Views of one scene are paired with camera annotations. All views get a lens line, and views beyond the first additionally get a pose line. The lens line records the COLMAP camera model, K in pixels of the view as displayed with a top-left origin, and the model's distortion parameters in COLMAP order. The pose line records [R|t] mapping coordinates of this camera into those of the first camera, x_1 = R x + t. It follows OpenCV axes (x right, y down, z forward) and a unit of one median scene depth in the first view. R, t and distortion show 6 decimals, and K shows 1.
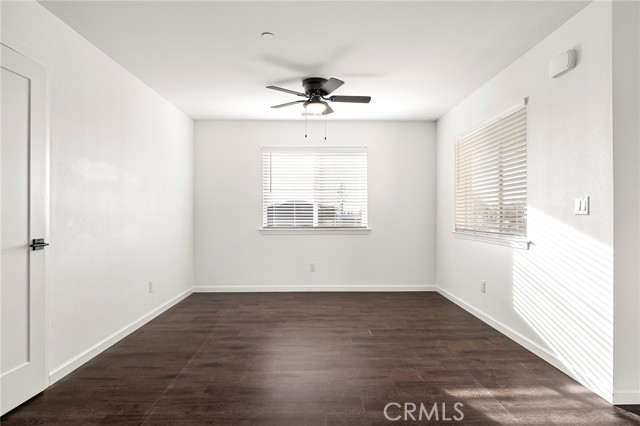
lens RADIAL K [[364.1, 0, 320.0], [0, 364.1, 213.0], [0, 0, 1]] dist [0.003550, 0.000536]
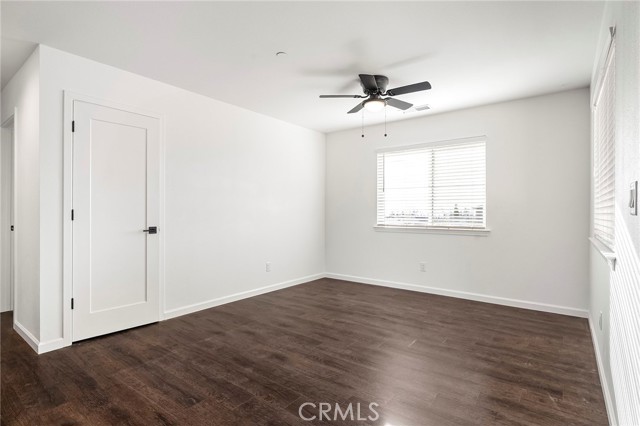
lens RADIAL K [[325.6, 0, 312.3], [0, 325.6, 211.5], [0, 0, 1]] dist [0.000308, 0.000323]
pose [[0.777218, 0.002610, -0.629226, 0.420263], [-0.002383, 0.999996, 0.001204, 0.000149], [0.629227, 0.000563, 0.777221, 0.198818]]
